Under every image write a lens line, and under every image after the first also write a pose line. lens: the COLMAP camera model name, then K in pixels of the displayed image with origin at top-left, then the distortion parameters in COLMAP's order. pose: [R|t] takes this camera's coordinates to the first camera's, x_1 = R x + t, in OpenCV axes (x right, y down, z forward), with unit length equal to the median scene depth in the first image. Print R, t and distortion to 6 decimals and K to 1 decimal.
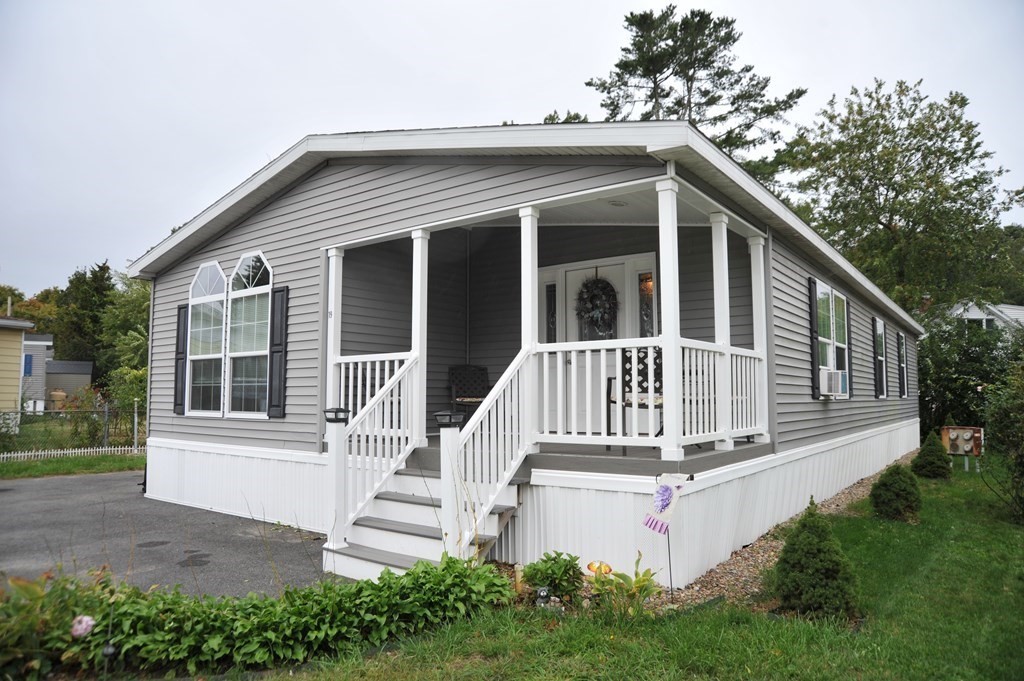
lens RADIAL K [[672.5, 0, 512.0], [0, 672.5, 340.5], [0, 0, 1]] dist [-0.147868, -0.000550]
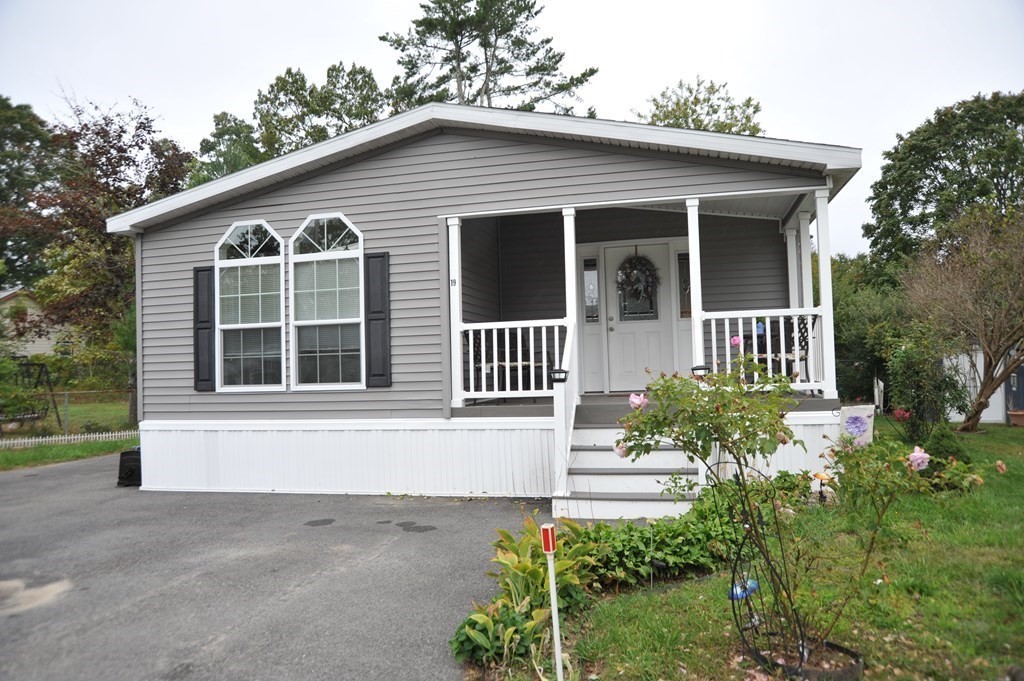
lens RADIAL K [[699.7, 0, 504.5], [0, 699.7, 344.8], [0, 0, 1]] dist [-0.134326, 0.106829]
pose [[0.926311, -0.013960, 0.376501, -0.516757], [-0.006427, 0.998582, 0.052838, -0.001078], [-0.376705, -0.051364, 0.924908, -0.020205]]
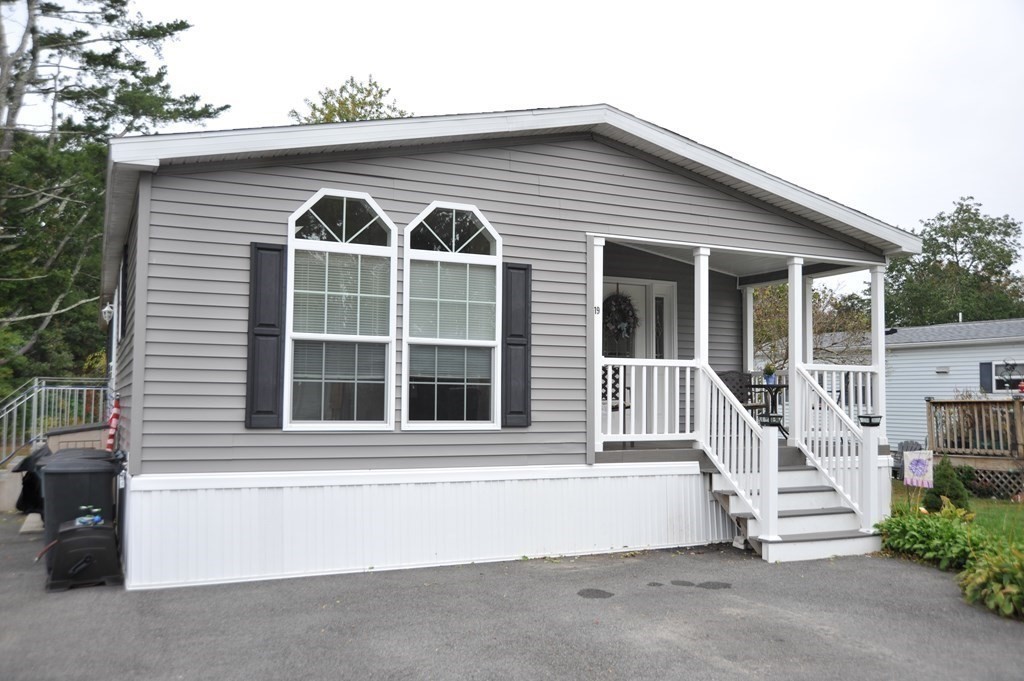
lens RADIAL K [[859.1, 0, 451.9], [0, 859.1, 343.7], [0, 0, 1]] dist [-0.070330, 0.000348]
pose [[0.525931, 0.063304, 0.848168, -1.161384], [-0.089063, 0.995843, -0.019100, 0.038868], [-0.845852, -0.065495, 0.529382, 0.468841]]
